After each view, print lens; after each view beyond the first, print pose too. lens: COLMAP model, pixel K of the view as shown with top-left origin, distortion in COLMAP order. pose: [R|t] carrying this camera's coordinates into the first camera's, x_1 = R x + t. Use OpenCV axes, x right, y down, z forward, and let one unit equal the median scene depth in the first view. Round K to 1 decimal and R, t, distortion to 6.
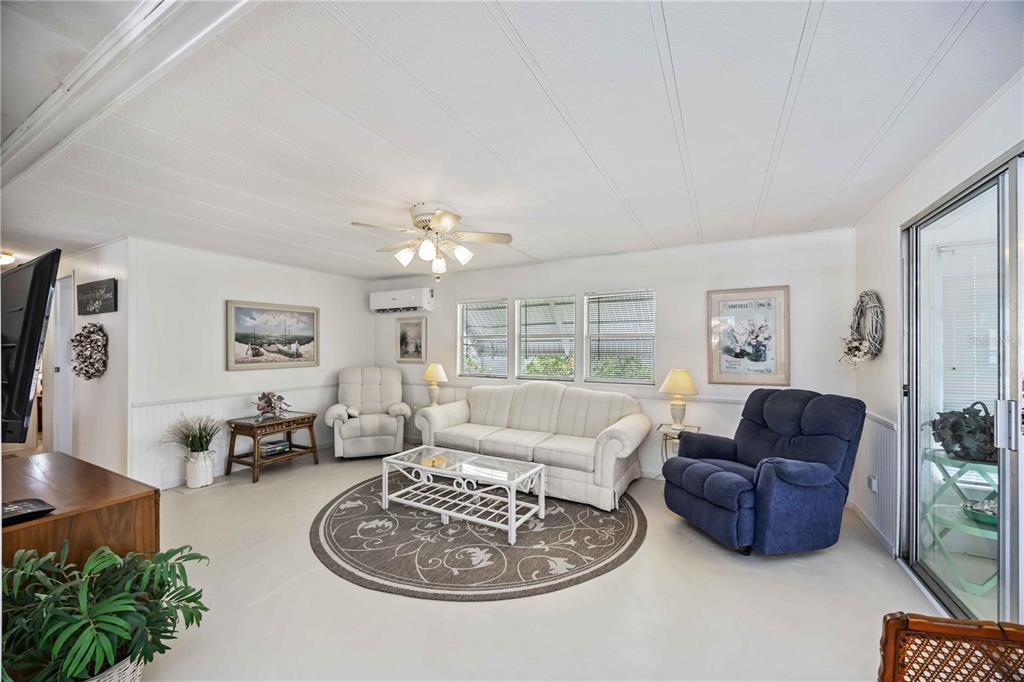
lens RADIAL K [[390.4, 0, 515.1], [0, 390.4, 343.5], [0, 0, 1]] dist [-0.003217, -0.000821]
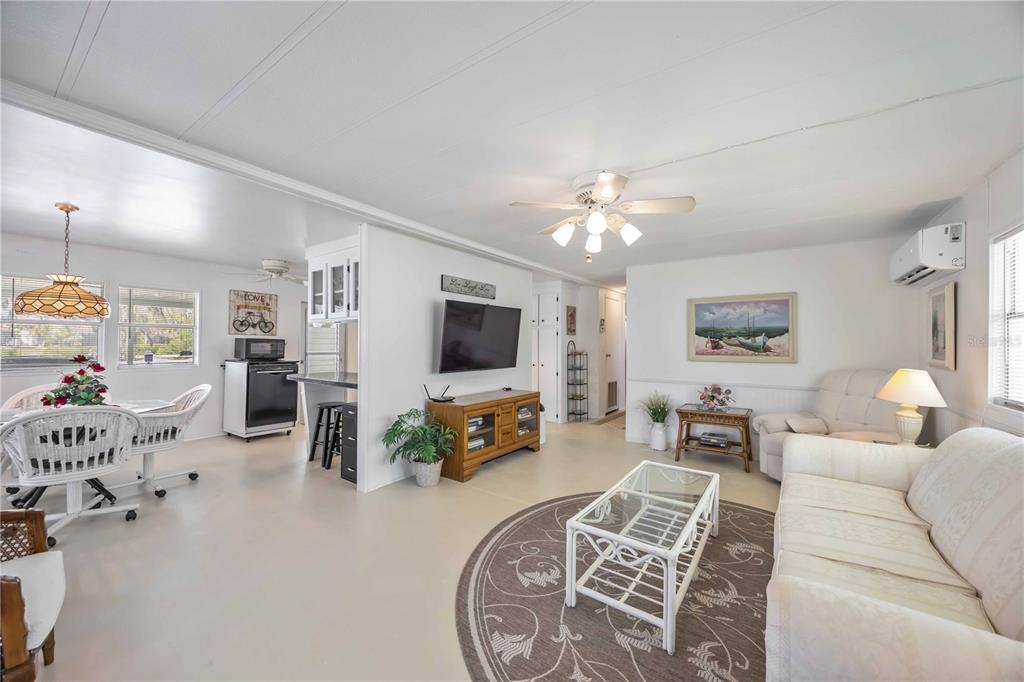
lens RADIAL K [[390.4, 0, 515.3], [0, 390.4, 339.7], [0, 0, 1]] dist [-0.003217, -0.000821]
pose [[-0.121513, -0.011339, -0.992525, 0.443092], [-0.001456, 0.999936, -0.011246, 0.021156], [0.992589, 0.000079, -0.121521, 0.605280]]
